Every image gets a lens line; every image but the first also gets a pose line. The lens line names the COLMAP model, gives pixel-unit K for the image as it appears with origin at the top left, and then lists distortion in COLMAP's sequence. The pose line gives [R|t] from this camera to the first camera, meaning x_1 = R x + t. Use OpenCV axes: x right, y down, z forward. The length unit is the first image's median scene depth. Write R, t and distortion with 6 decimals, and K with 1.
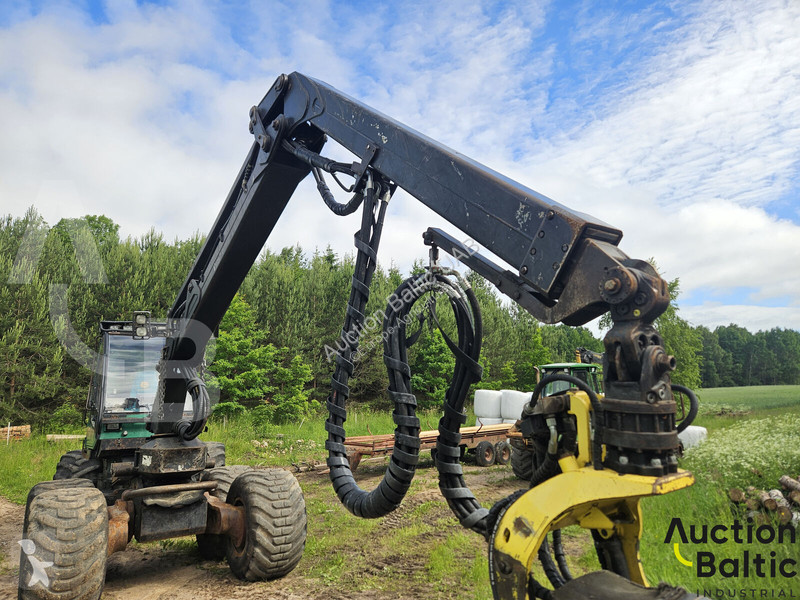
lens RADIAL K [[534.9, 0, 397.0], [0, 534.9, 302.1], [0, 0, 1]] dist [0.063452, -0.050609]
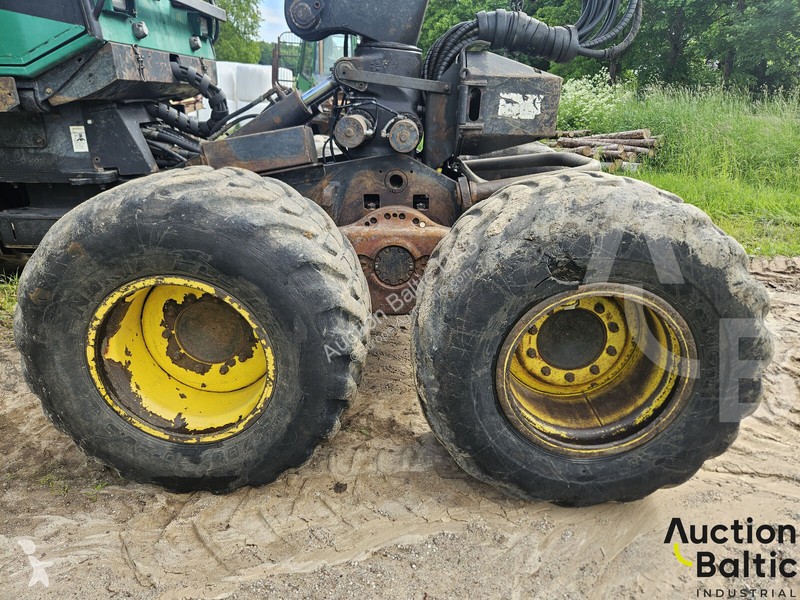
lens RADIAL K [[534.9, 0, 397.0], [0, 534.9, 302.1], [0, 0, 1]] dist [0.063452, -0.050609]
pose [[0.586768, -0.251061, 0.769852, -0.708919], [-0.197293, 0.877746, 0.436621, 0.215541], [-0.785353, -0.408081, 0.465500, 0.675828]]
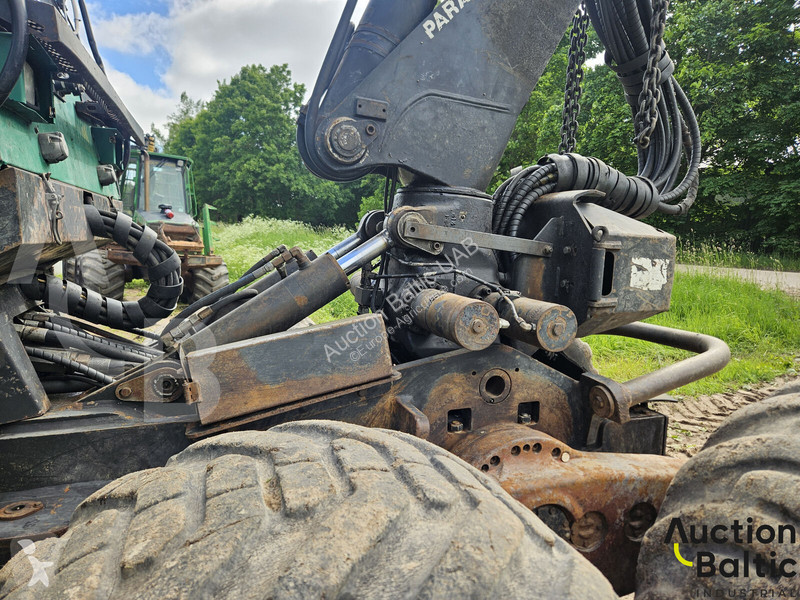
lens RADIAL K [[529.8, 0, 397.7], [0, 529.8, 306.2], [0, 0, 1]] dist [0.065269, -0.043149]
pose [[0.252548, -0.091744, 0.963225, -0.640951], [-0.227386, 0.961988, 0.151245, 0.243179], [-0.940487, -0.257220, 0.222086, 0.869872]]
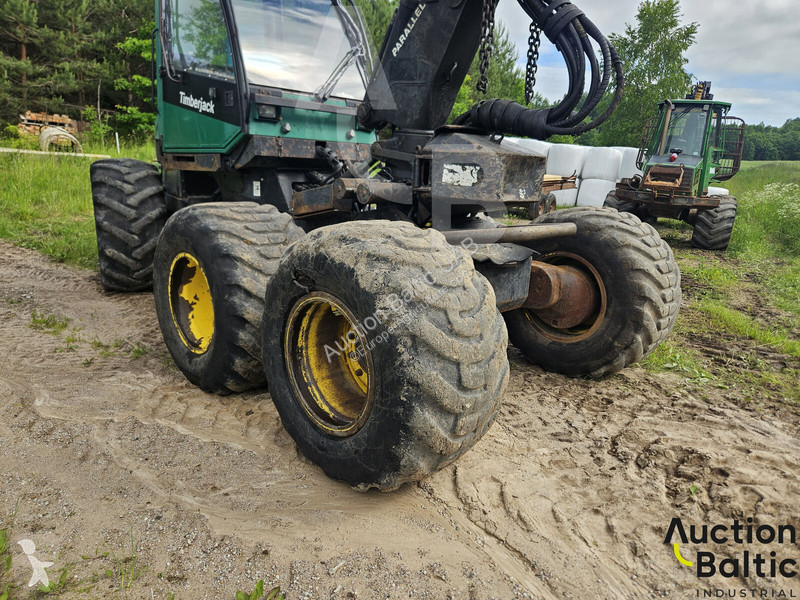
lens RADIAL K [[529.8, 0, 397.7], [0, 529.8, 306.2], [0, 0, 1]] dist [0.065269, -0.043149]
pose [[0.981125, 0.018255, 0.192509, -0.497842], [-0.101693, 0.895461, 0.433368, 0.160134], [-0.164473, -0.444765, 0.880416, 0.435156]]
